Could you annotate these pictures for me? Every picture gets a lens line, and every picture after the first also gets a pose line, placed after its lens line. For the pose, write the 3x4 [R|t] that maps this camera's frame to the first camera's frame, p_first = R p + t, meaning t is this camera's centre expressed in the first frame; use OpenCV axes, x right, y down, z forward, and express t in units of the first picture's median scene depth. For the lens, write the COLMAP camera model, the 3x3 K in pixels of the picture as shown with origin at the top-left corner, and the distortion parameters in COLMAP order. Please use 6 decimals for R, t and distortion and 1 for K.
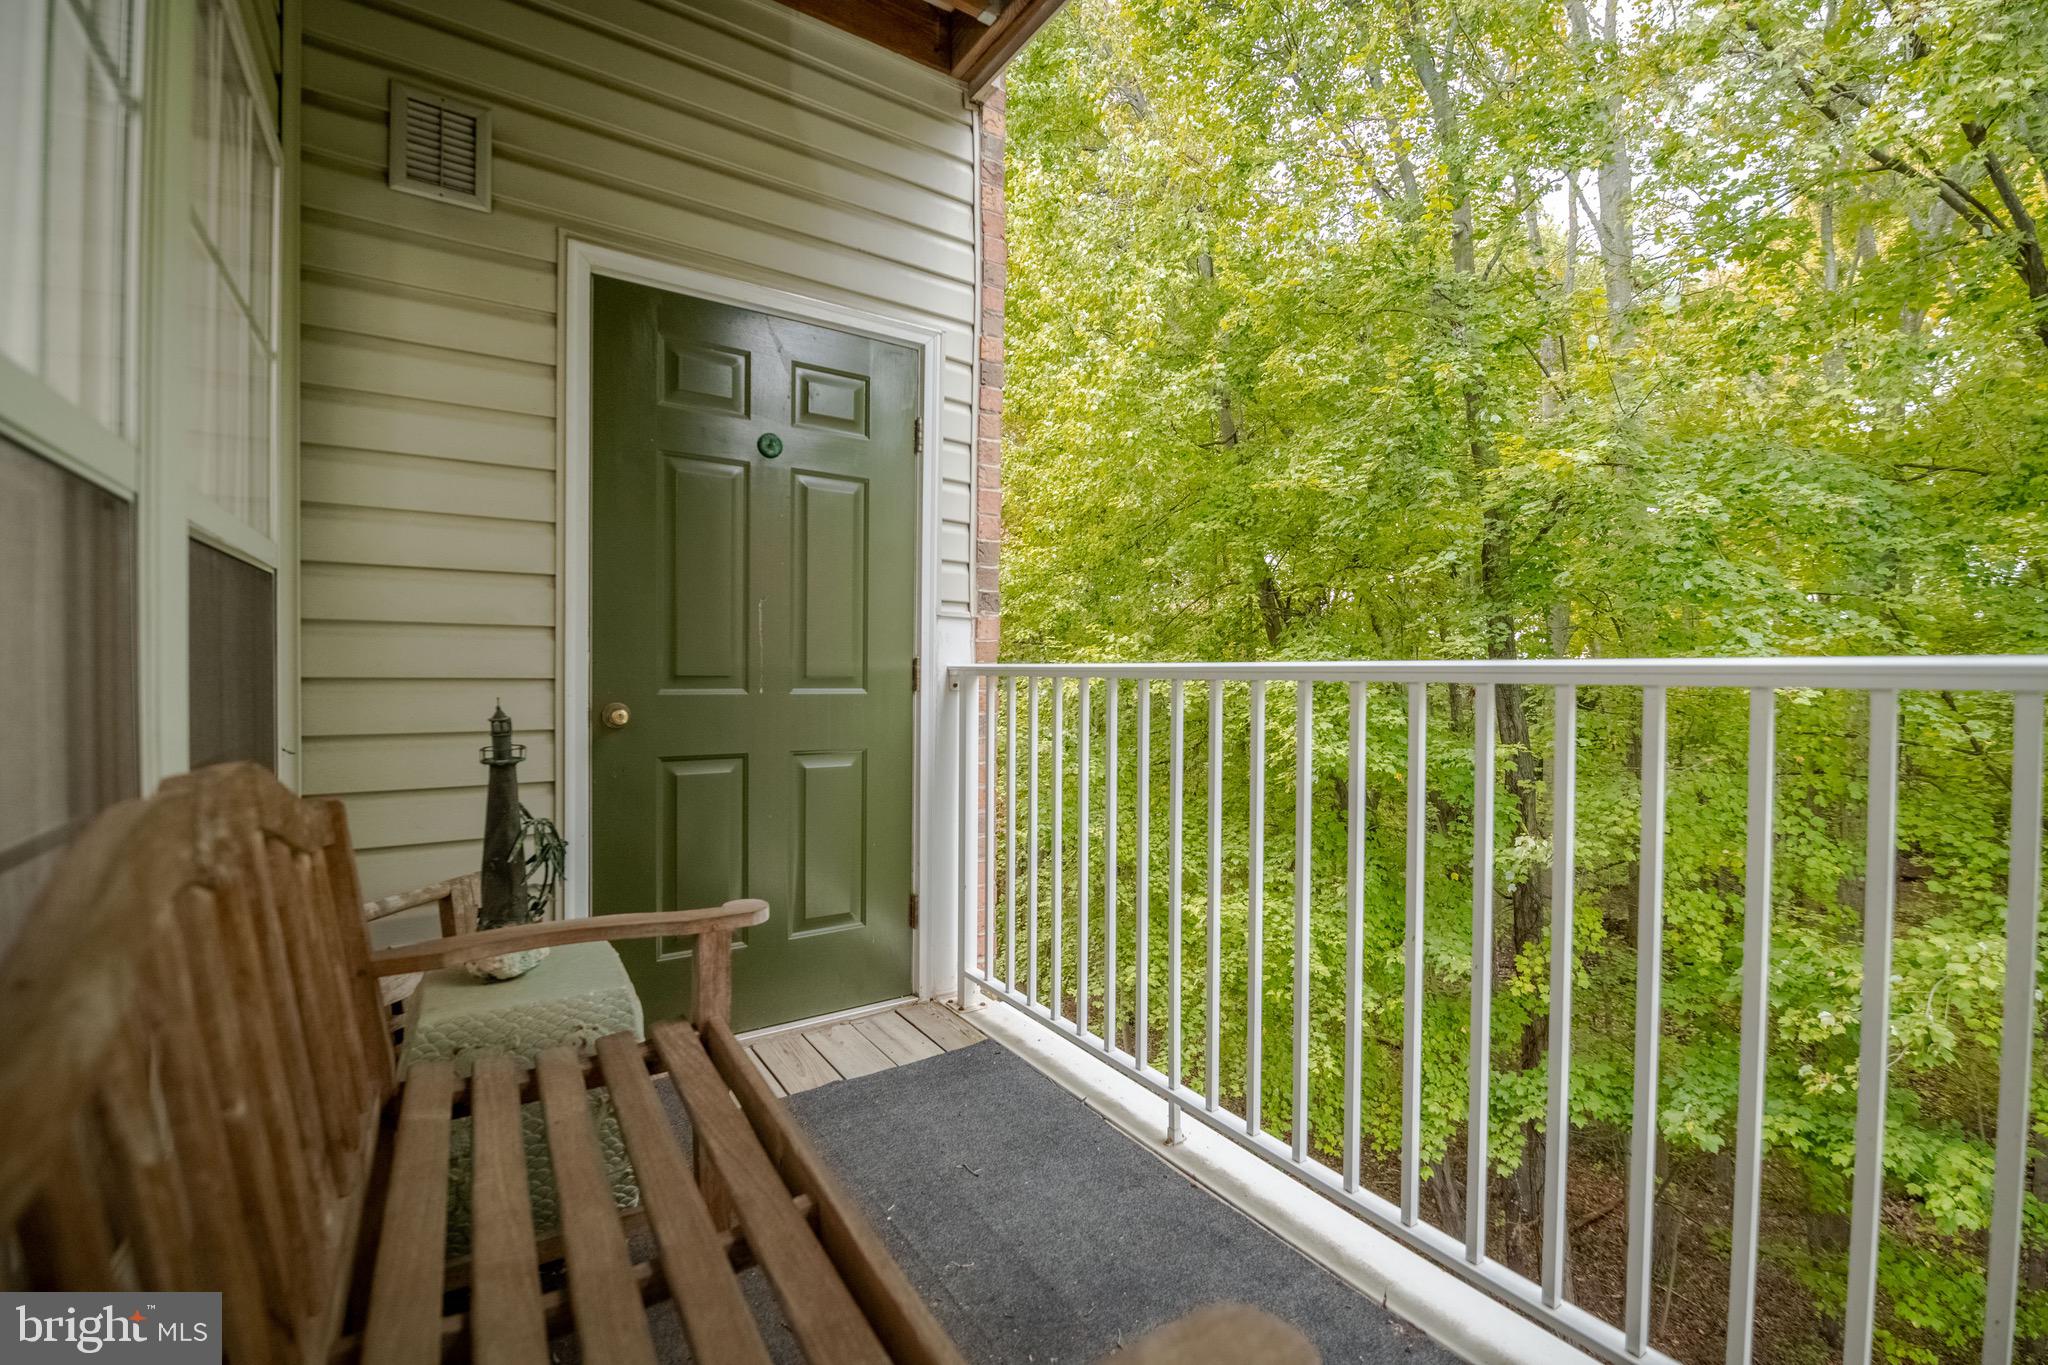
lens RADIAL K [[874.9, 0, 1034.6], [0, 874.9, 688.5], [0, 0, 1]] dist [-0.004986, -0.009210]
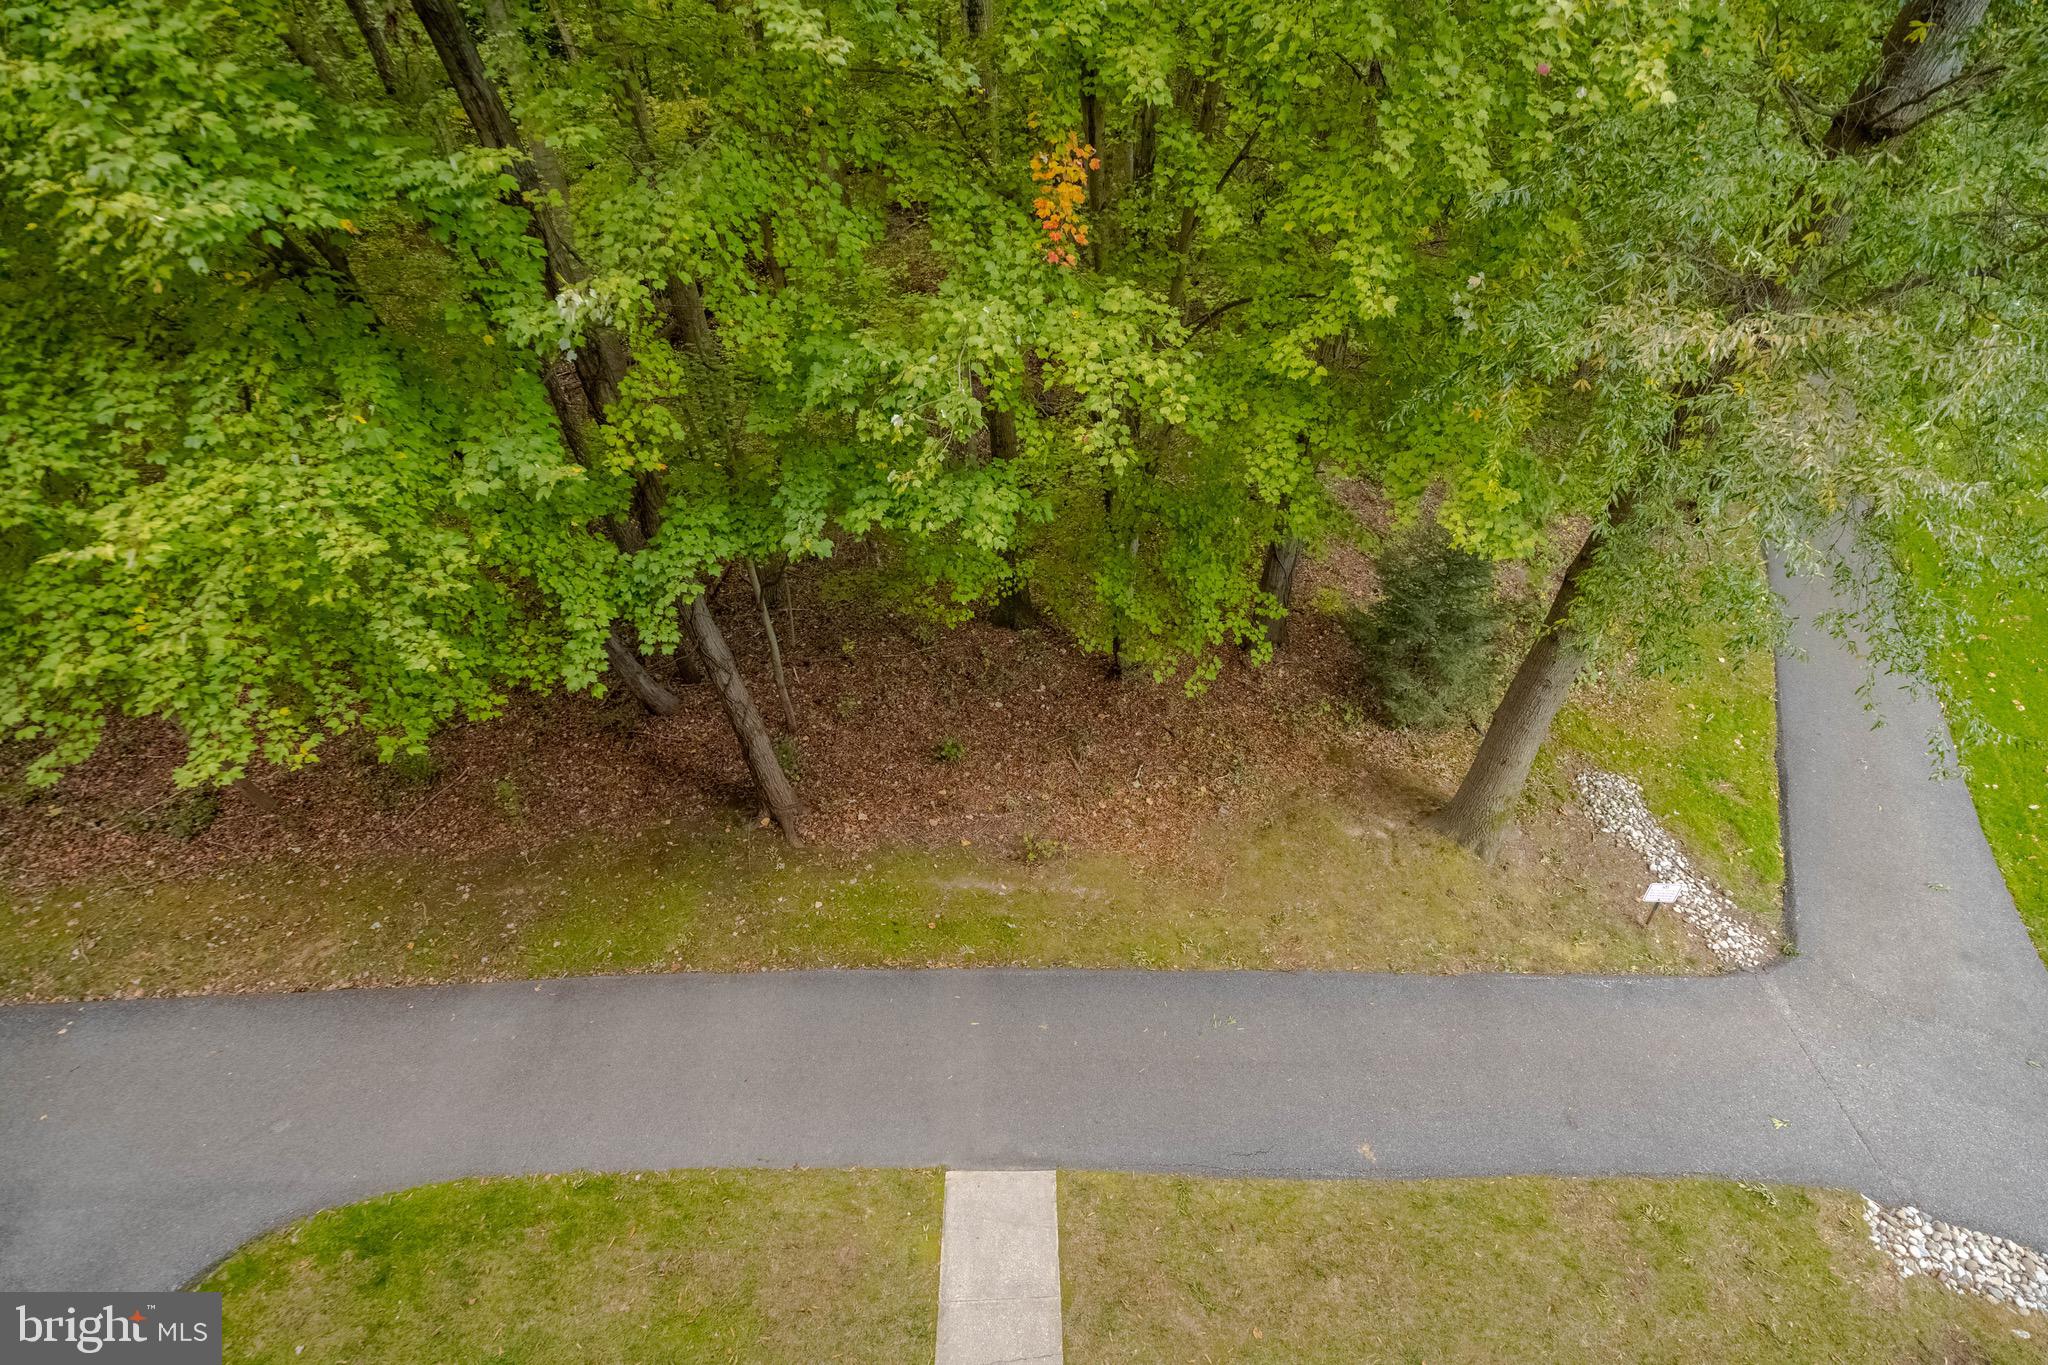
lens RADIAL K [[874.9, 0, 1034.6], [0, 874.9, 688.5], [0, 0, 1]] dist [-0.004986, -0.009210]
pose [[0.545180, -0.548226, 0.634214, 0.278417], [0.017801, 0.763930, 0.645053, -0.090691], [-0.838130, -0.340380, 0.426238, 0.526192]]
